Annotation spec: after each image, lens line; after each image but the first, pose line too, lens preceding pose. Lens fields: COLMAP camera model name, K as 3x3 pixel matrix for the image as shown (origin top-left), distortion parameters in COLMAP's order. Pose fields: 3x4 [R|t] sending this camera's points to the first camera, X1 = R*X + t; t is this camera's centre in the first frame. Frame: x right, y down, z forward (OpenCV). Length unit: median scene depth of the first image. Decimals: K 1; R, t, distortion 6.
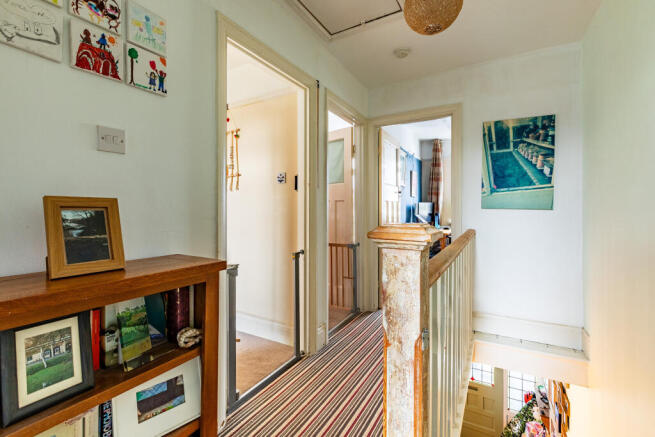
lens RADIAL K [[300.4, 0, 325.8], [0, 300.4, 217.4], [0, 0, 1]] dist [0.000532, -0.001434]
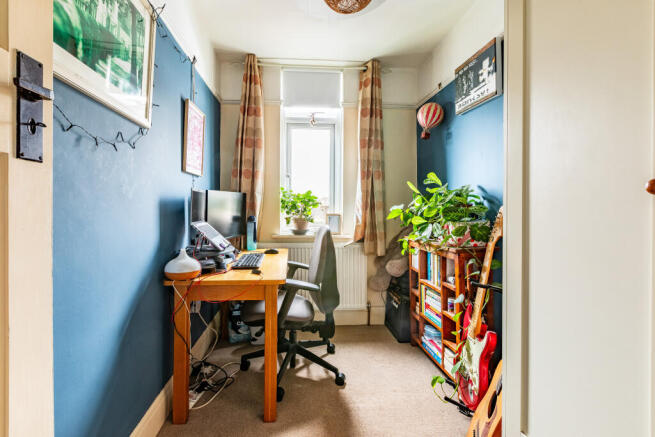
lens RADIAL K [[300.4, 0, 326.3], [0, 300.4, 218.0], [0, 0, 1]] dist [0.000532, -0.001434]
pose [[0.830071, 0.014211, 0.557477, 0.209715], [-0.003171, 0.999779, -0.020764, -0.002137], [-0.557649, 0.015468, 0.829933, 0.556706]]
